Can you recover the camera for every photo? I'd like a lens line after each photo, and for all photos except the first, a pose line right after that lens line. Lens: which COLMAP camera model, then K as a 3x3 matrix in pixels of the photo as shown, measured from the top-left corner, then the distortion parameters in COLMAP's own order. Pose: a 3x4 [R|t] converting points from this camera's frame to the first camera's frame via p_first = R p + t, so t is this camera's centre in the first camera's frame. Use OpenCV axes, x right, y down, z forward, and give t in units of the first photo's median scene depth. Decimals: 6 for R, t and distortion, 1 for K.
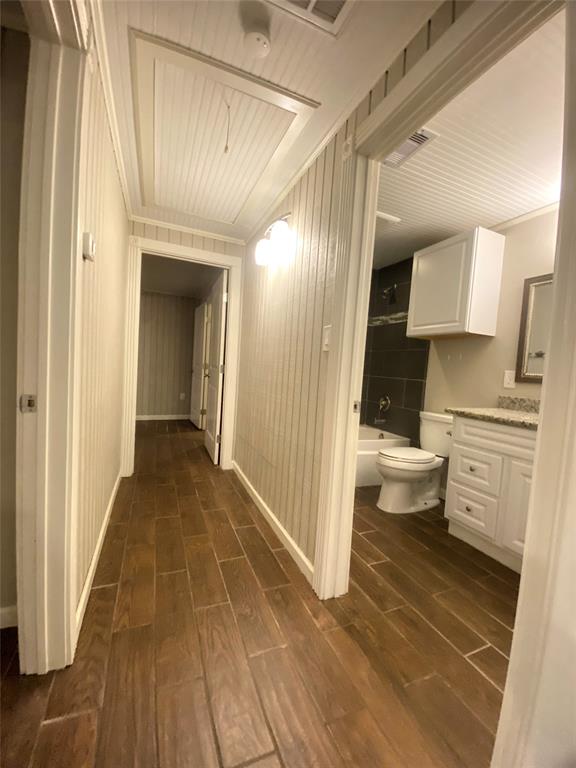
lens RADIAL K [[309.5, 0, 292.9], [0, 309.5, 386.0], [0, 0, 1]] dist [0.026967, -0.020485]
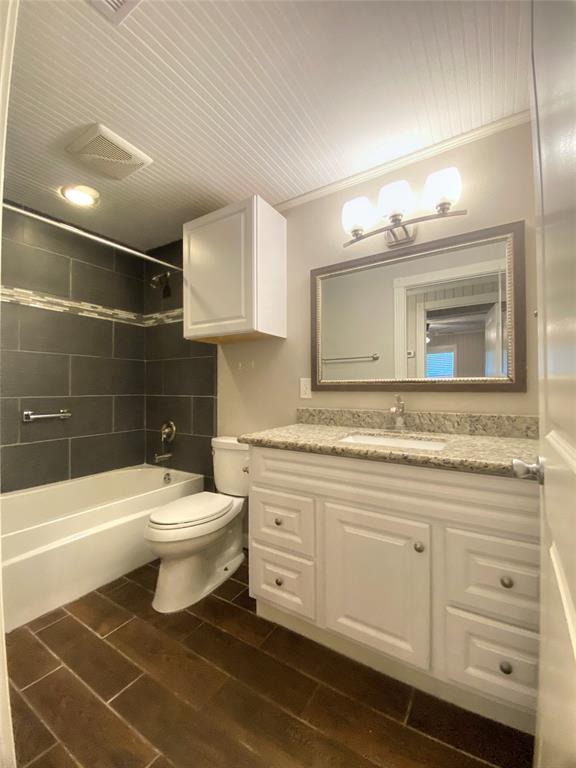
lens RADIAL K [[309.5, 0, 292.9], [0, 309.5, 386.0], [0, 0, 1]] dist [0.026967, -0.020485]
pose [[0.823105, -0.062515, 0.564438, 0.187006], [0.089308, 0.995804, -0.019944, -0.013667], [-0.560823, 0.066825, 0.825234, 0.317667]]
